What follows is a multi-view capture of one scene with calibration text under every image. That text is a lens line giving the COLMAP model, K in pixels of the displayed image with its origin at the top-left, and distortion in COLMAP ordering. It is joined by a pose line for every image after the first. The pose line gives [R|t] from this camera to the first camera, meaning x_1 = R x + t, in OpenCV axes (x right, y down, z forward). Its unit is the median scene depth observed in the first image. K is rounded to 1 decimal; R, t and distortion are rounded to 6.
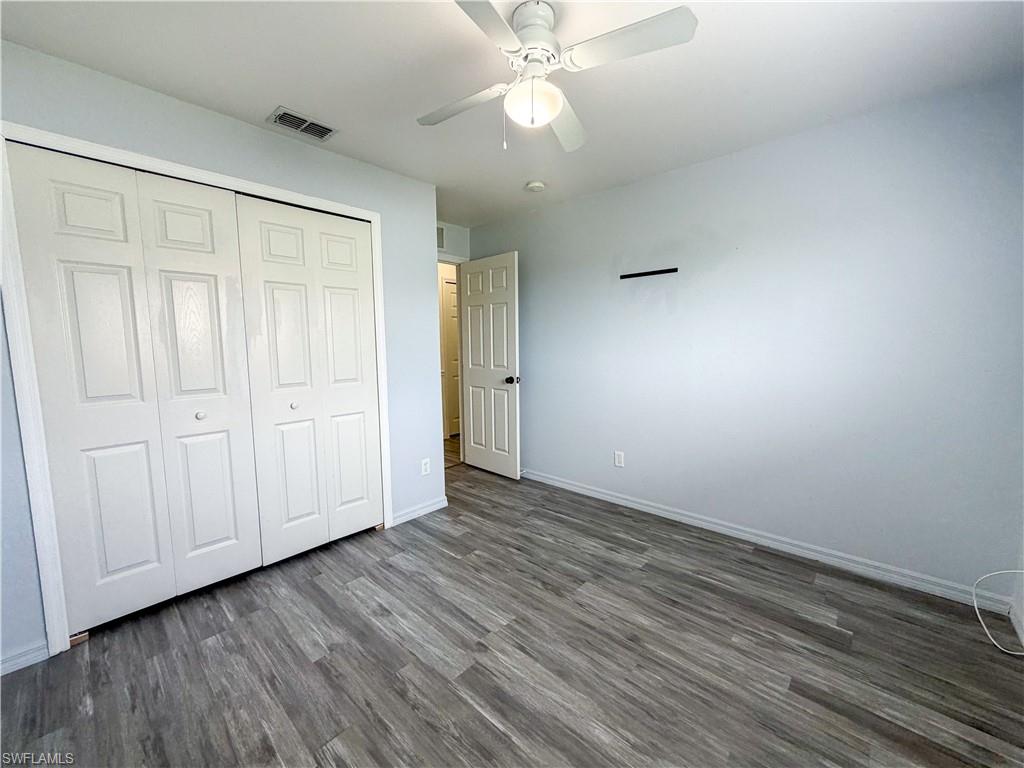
lens RADIAL K [[419.8, 0, 507.9], [0, 419.8, 377.4], [0, 0, 1]] dist [0.011511, -0.000875]
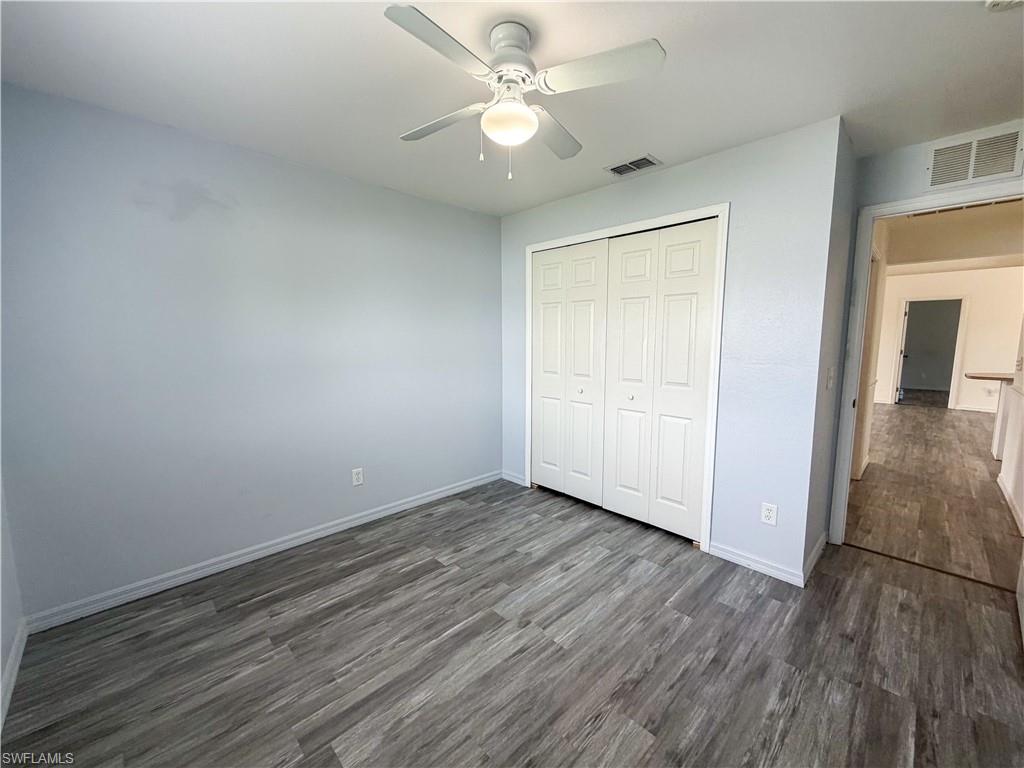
lens RADIAL K [[407.0, 0, 506.5], [0, 407.0, 378.3], [0, 0, 1]] dist [-0.000561, 0.001448]
pose [[-0.074852, 0.096724, -0.992493, 0.843791], [-0.095009, 0.990065, 0.103653, -0.092271], [0.992658, 0.102055, -0.064918, 0.862972]]
